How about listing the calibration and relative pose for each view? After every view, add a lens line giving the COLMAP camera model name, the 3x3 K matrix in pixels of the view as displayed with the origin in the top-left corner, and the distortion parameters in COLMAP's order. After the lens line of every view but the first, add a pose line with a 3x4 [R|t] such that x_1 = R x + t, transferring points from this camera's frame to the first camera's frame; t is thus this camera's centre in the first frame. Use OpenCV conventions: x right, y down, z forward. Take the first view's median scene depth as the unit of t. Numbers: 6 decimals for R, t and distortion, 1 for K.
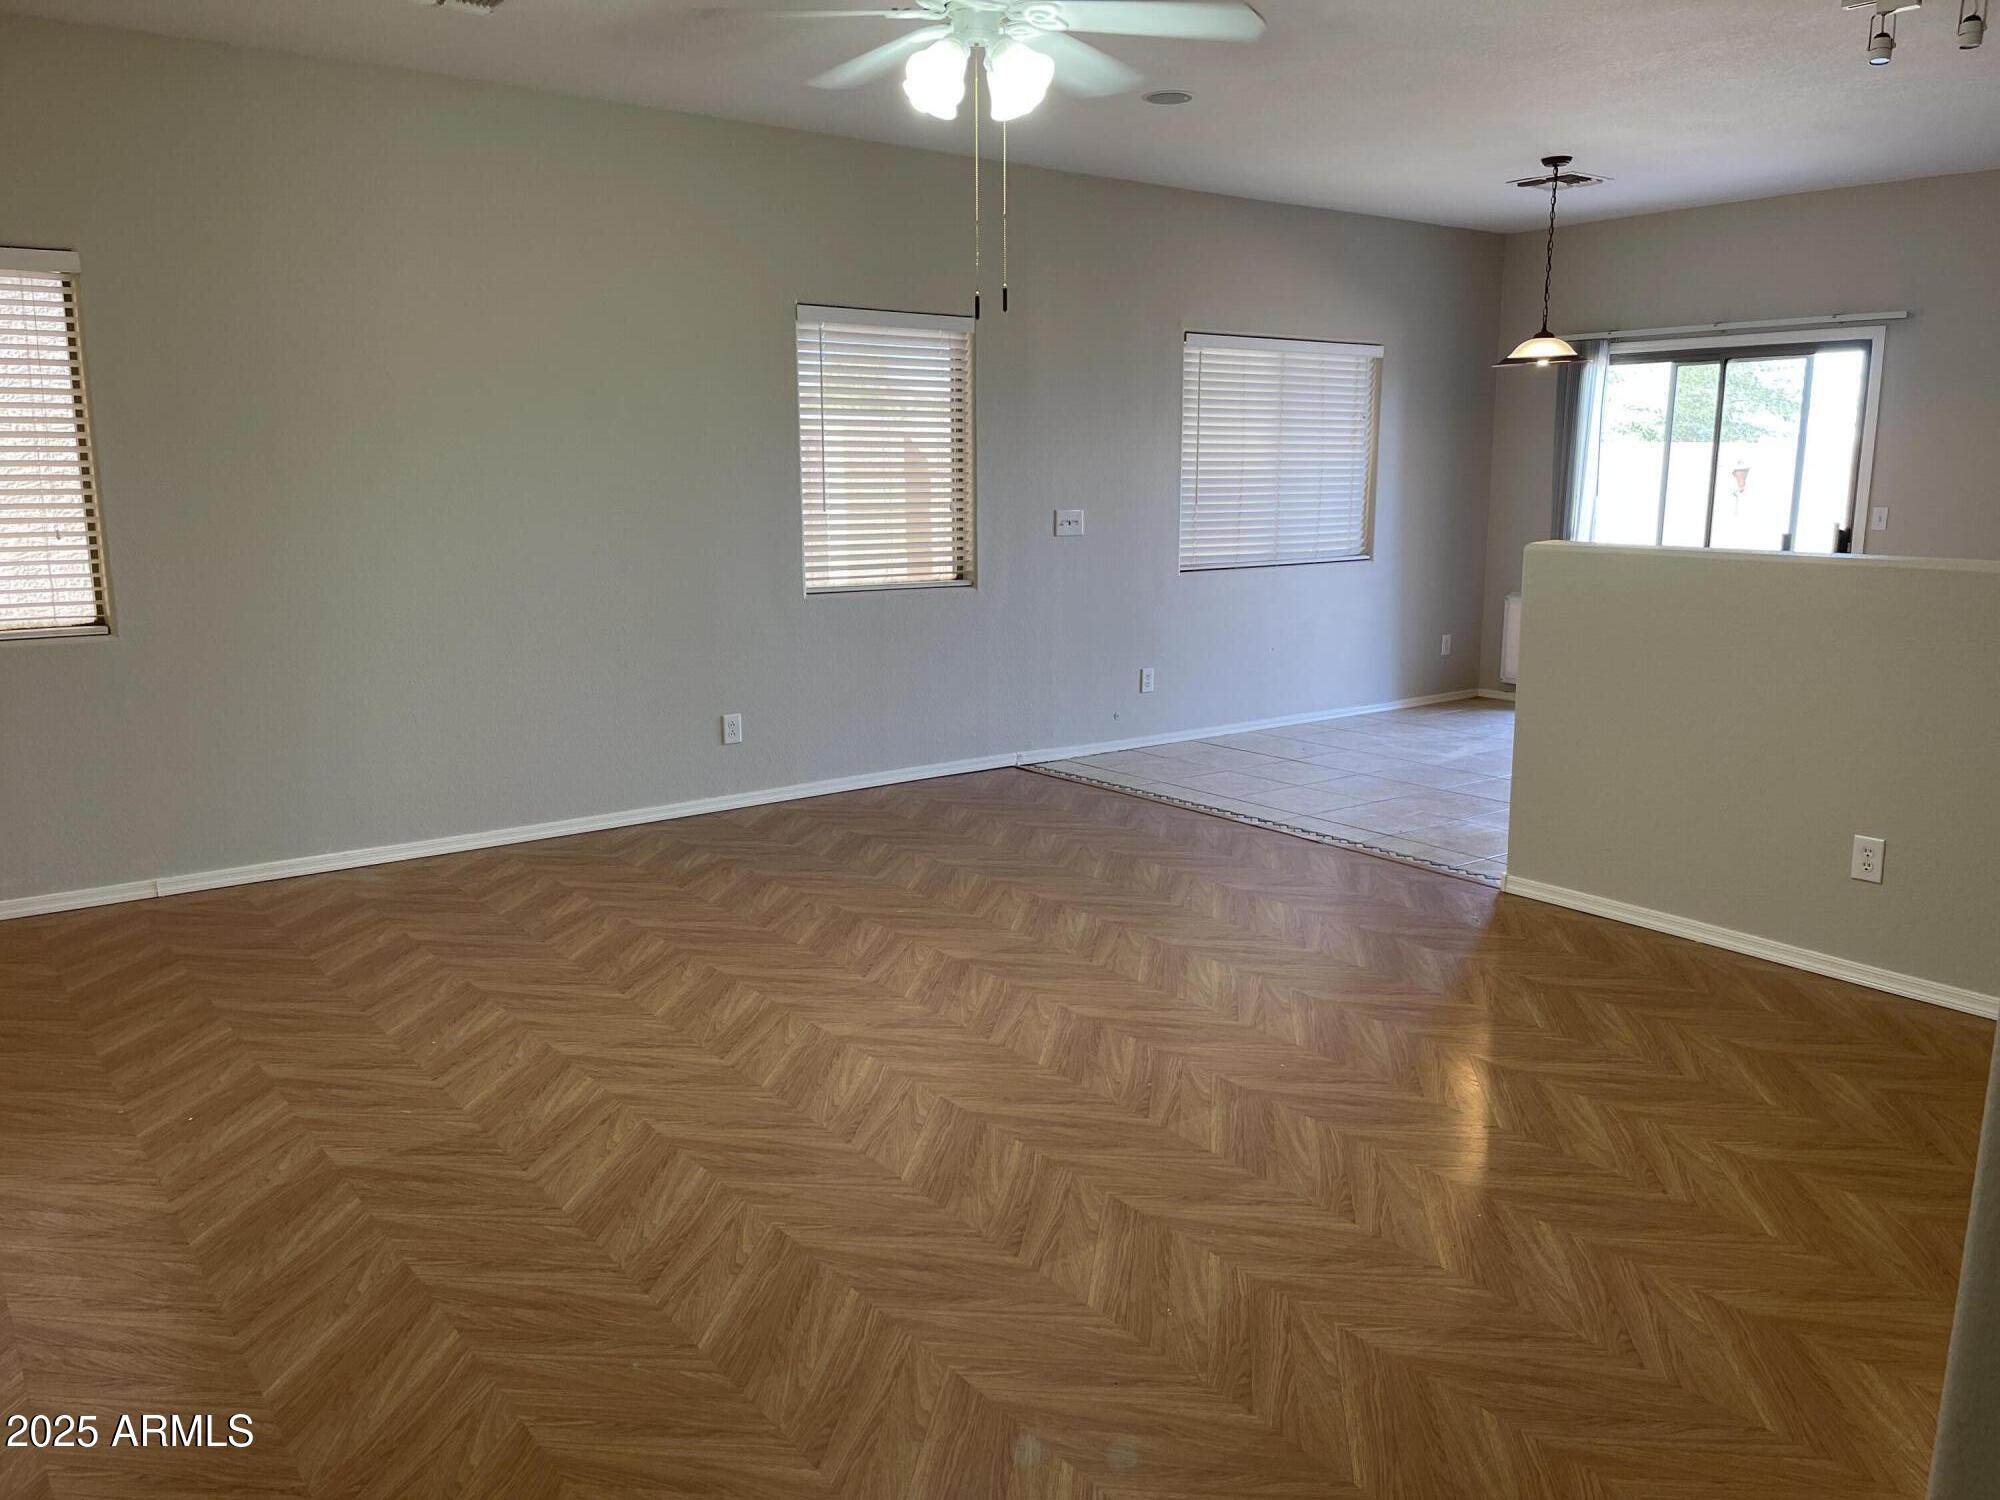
lens RADIAL K [[1504.3, 0, 1006.6], [0, 1504.3, 748.0], [0, 0, 1]] dist [0.073071, -0.102783]
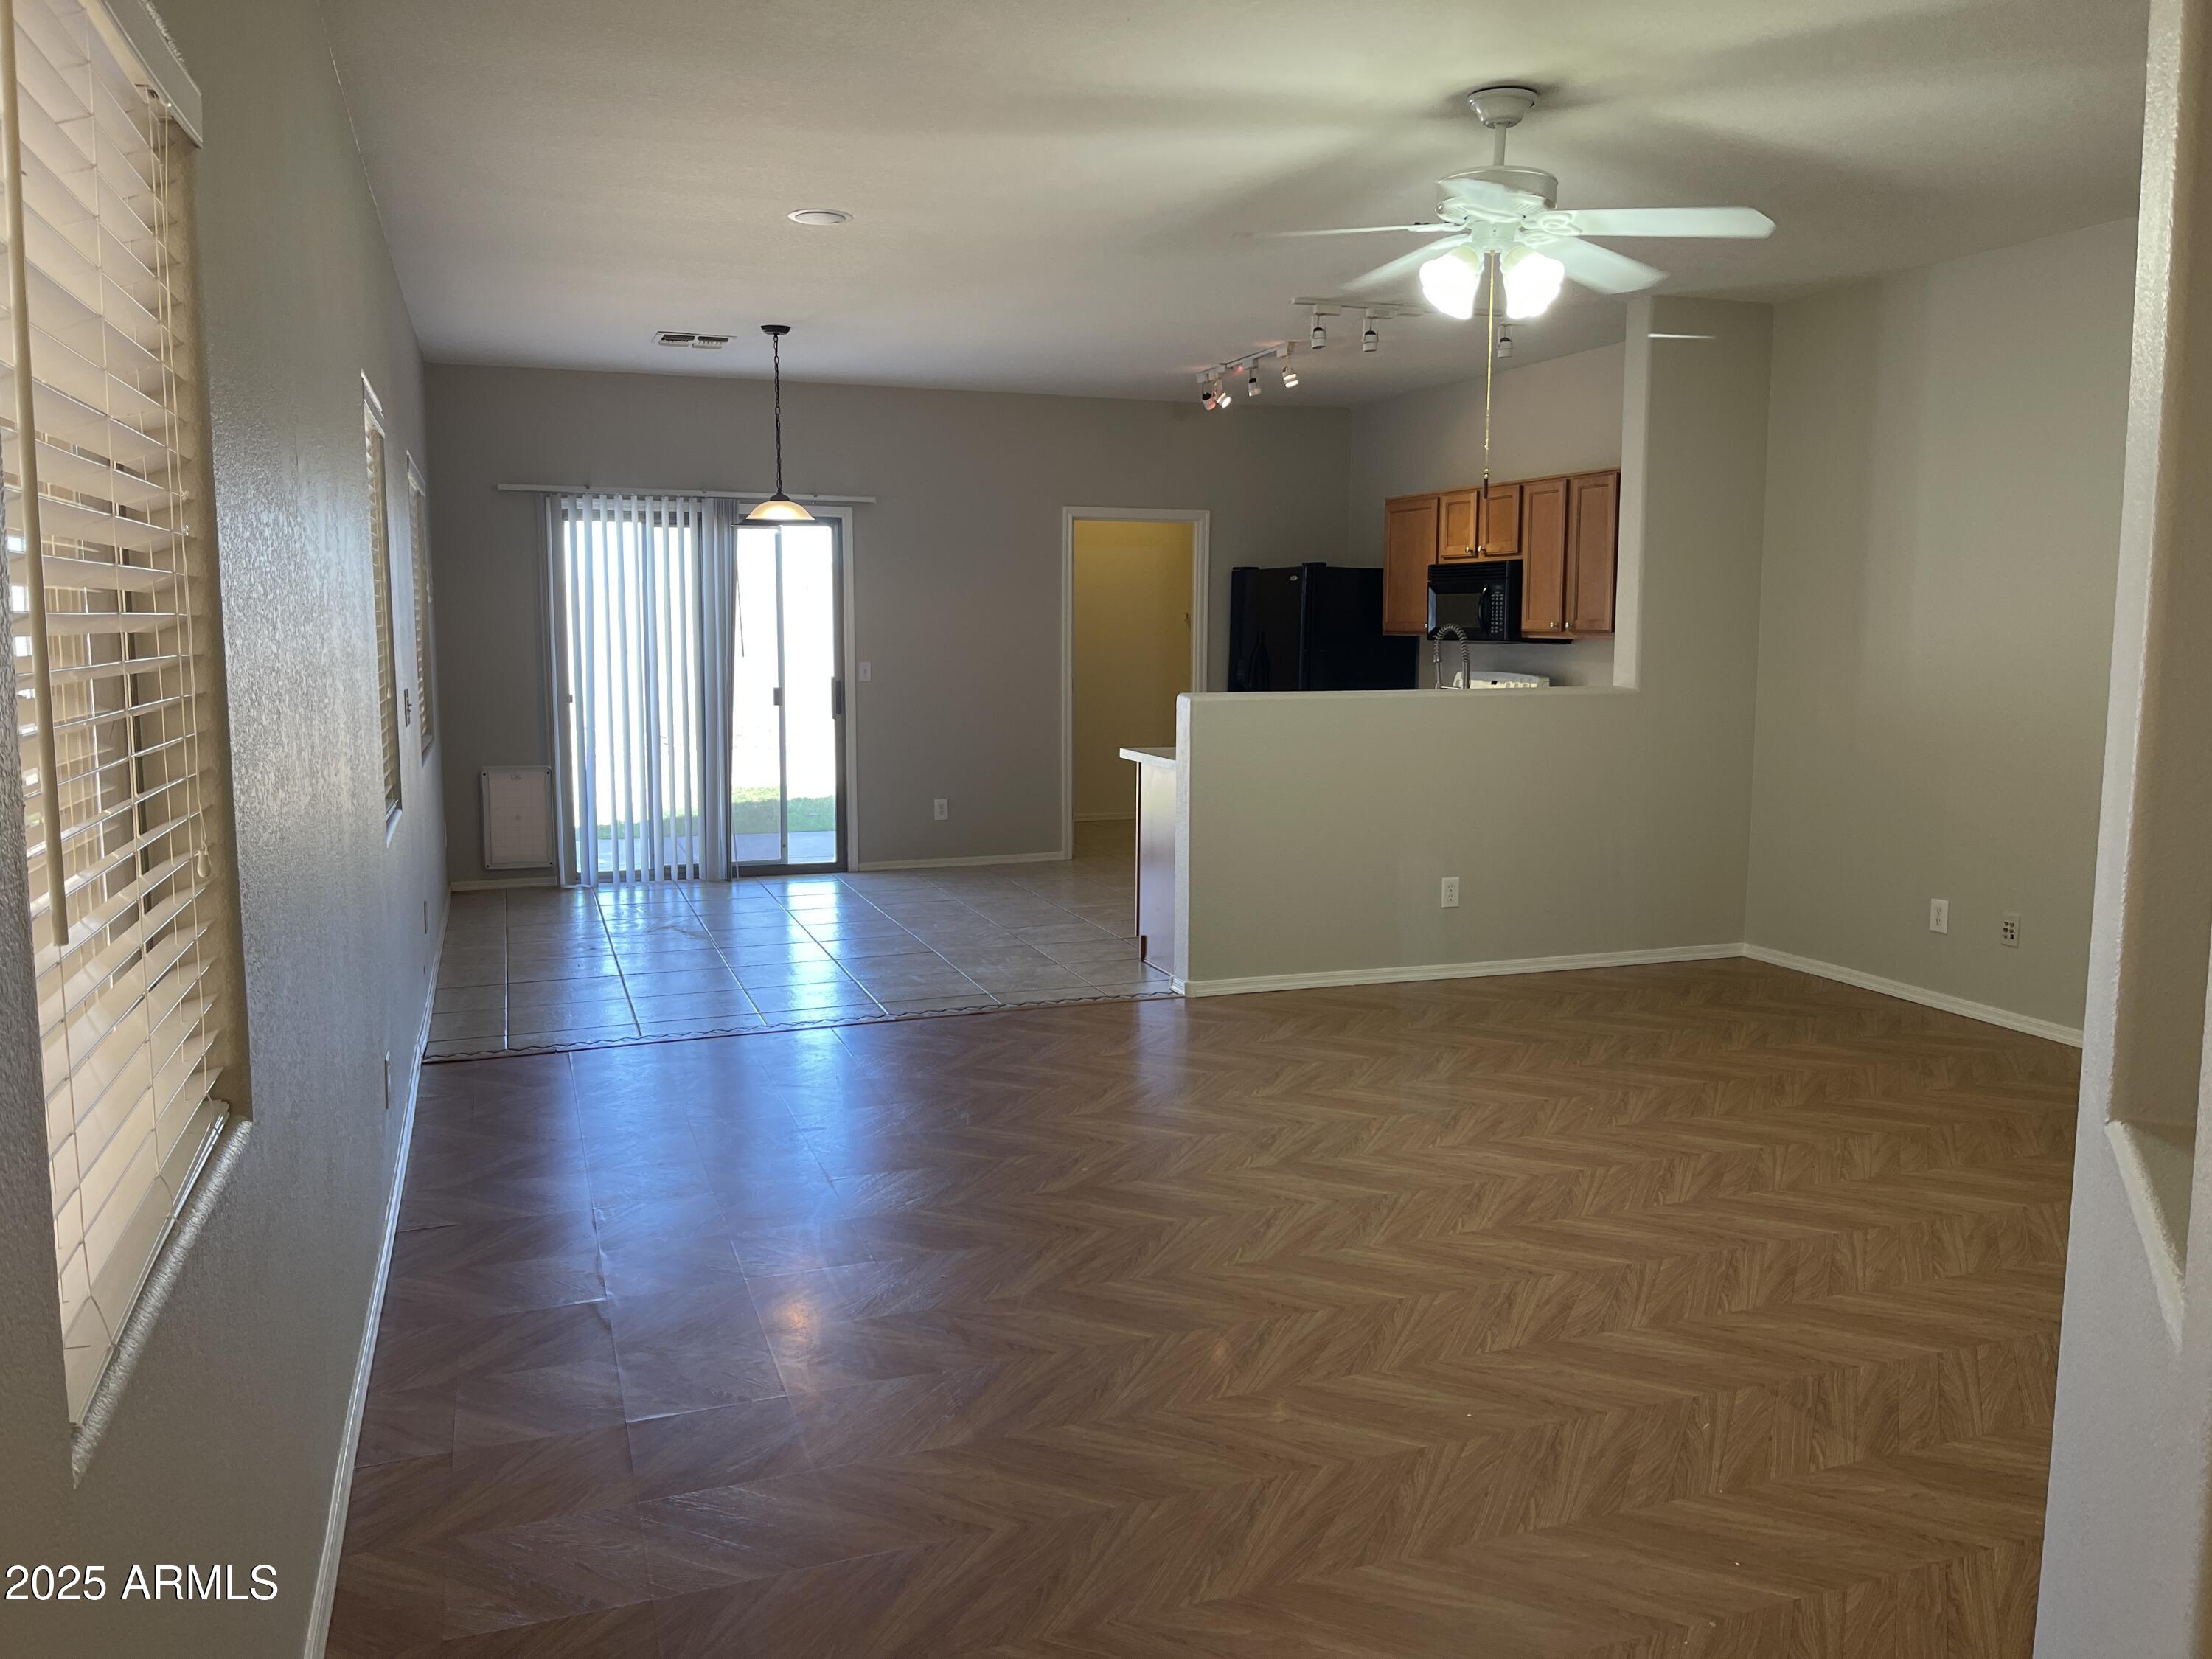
lens RADIAL K [[1663.8, 0, 1104.9], [0, 1663.8, 831.4], [0, 0, 1]] dist [0.073071, -0.102783]
pose [[0.310472, -0.124249, 0.942427, -1.196487], [0.175811, 0.981822, 0.071524, -0.180997], [-0.934183, 0.143483, 0.326673, 0.873855]]
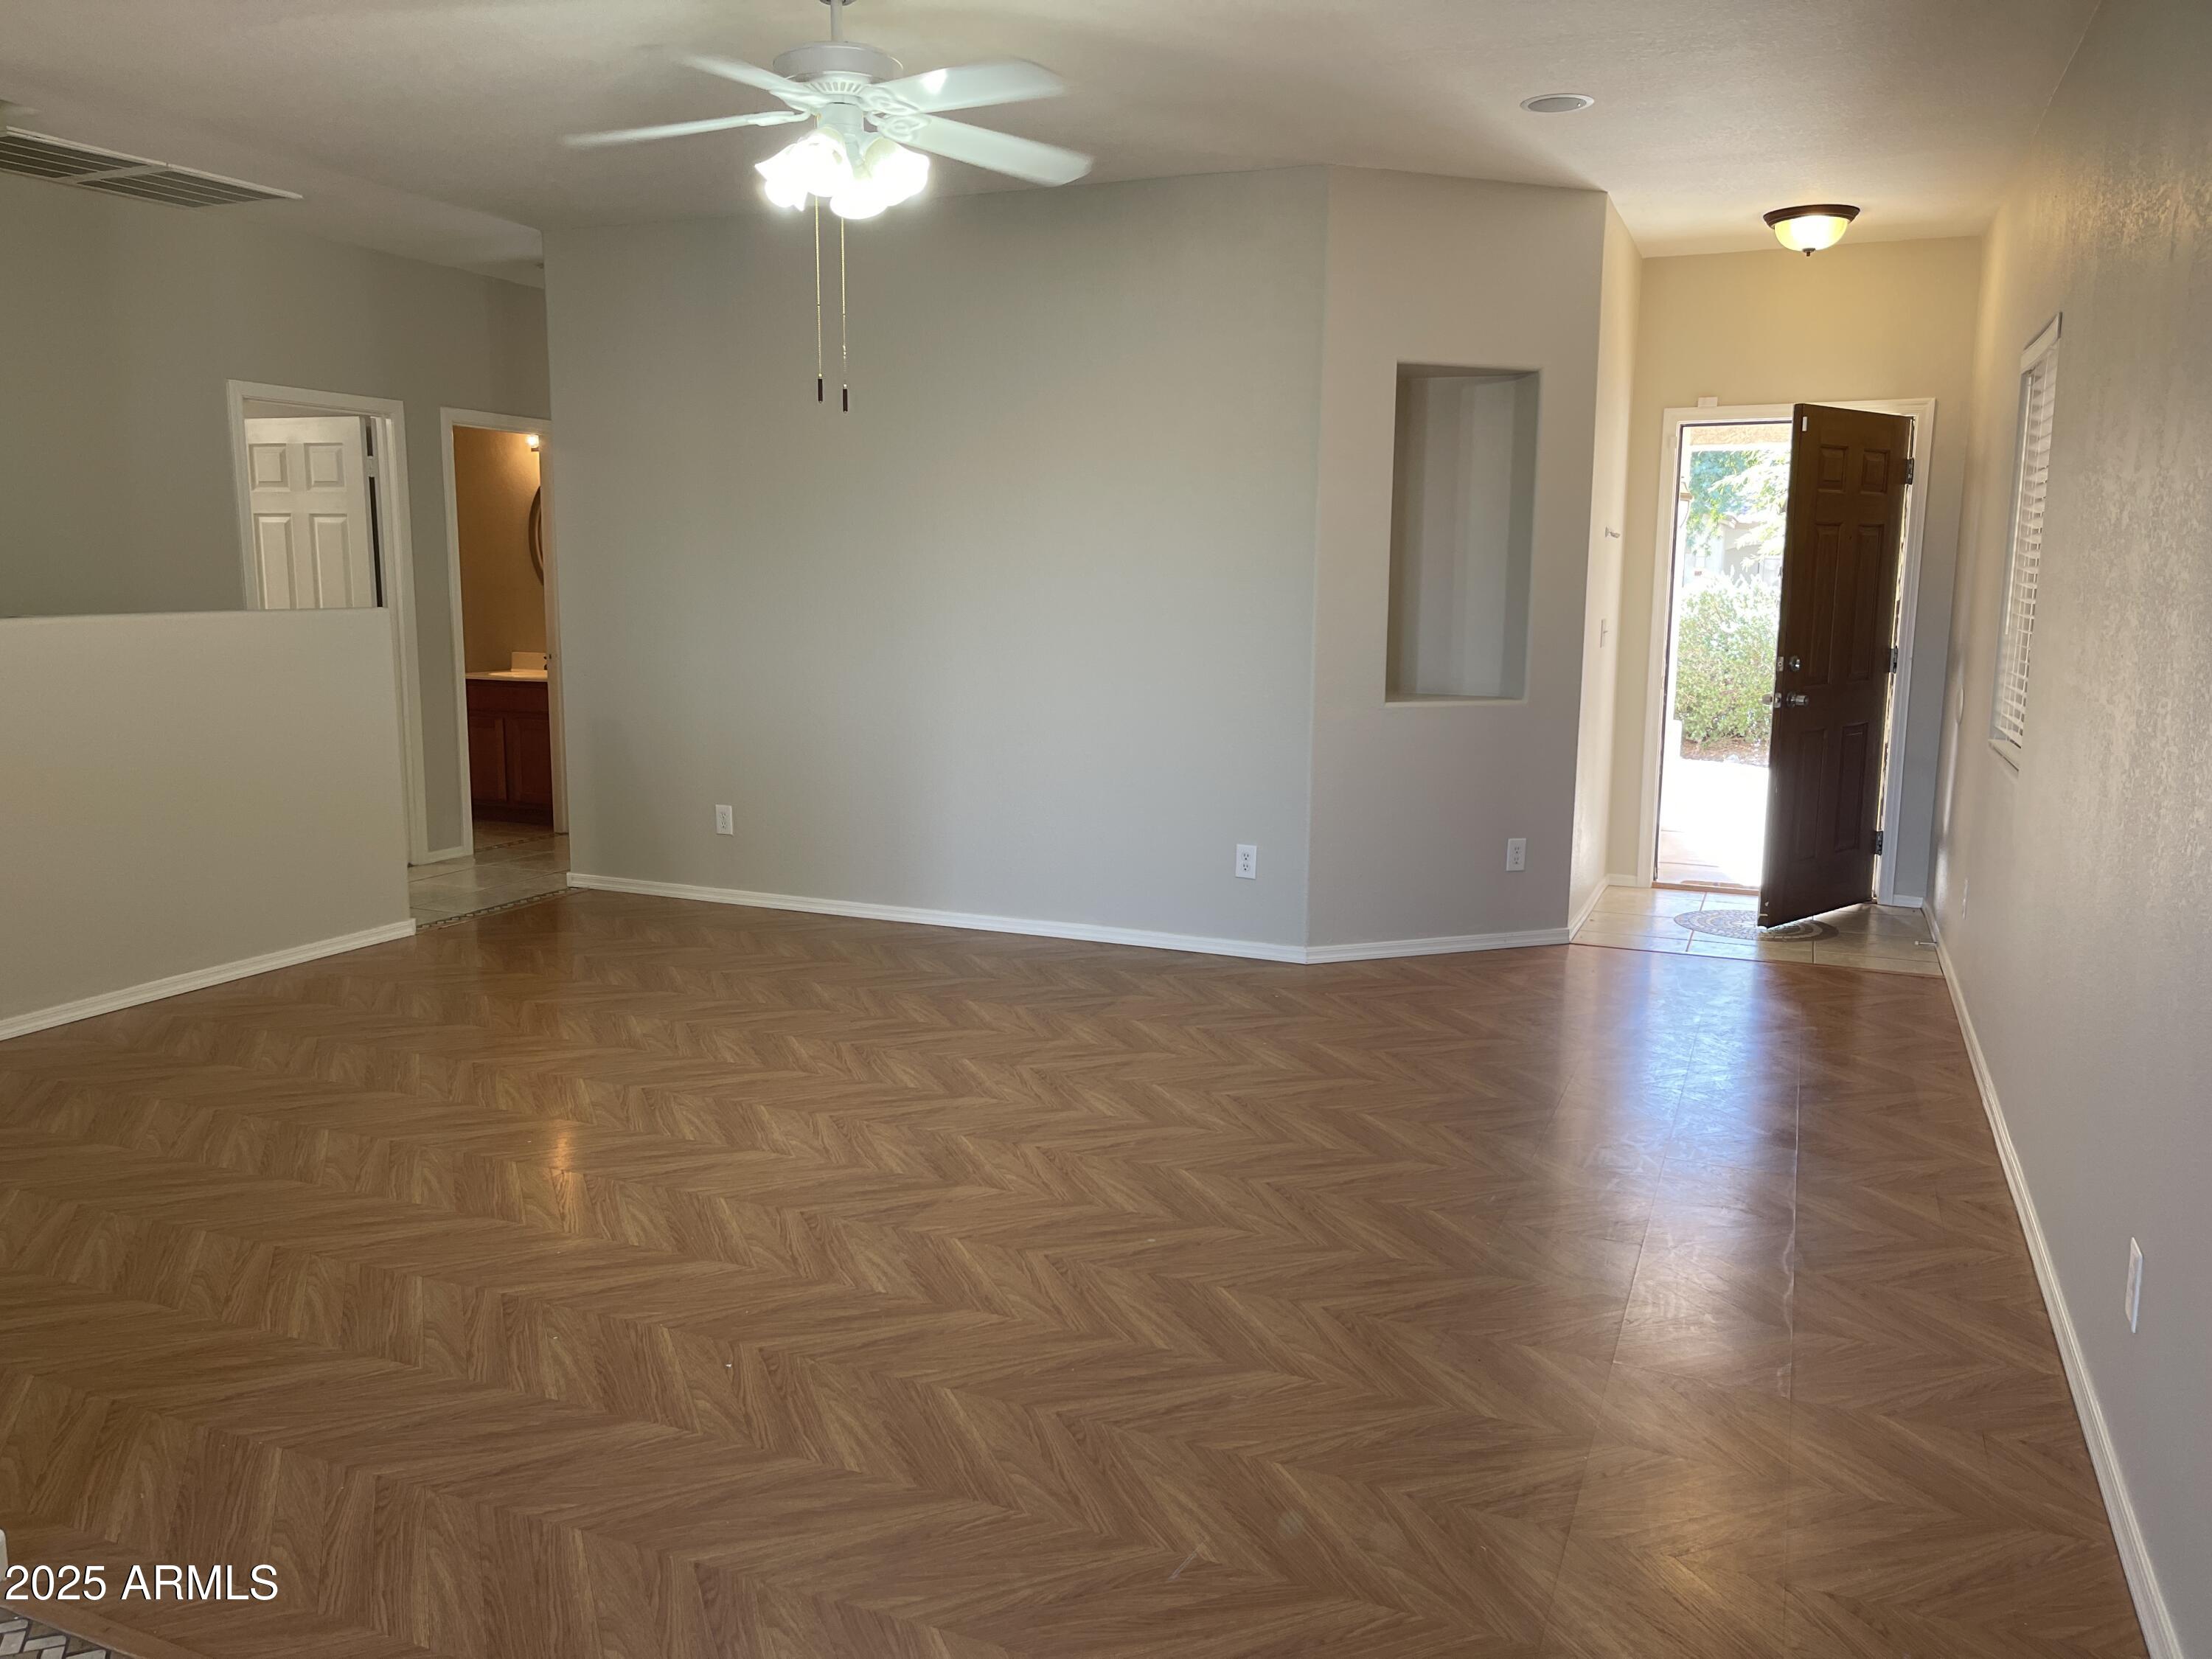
lens RADIAL K [[1663.8, 0, 1096.3], [0, 1663.8, 829.7], [0, 0, 1]] dist [0.073071, -0.102783]
pose [[-0.868949, 0.066091, -0.490468, 0.382361], [-0.099518, 0.947465, 0.303985, -0.361391], [0.484792, 0.312958, -0.816721, 2.000117]]
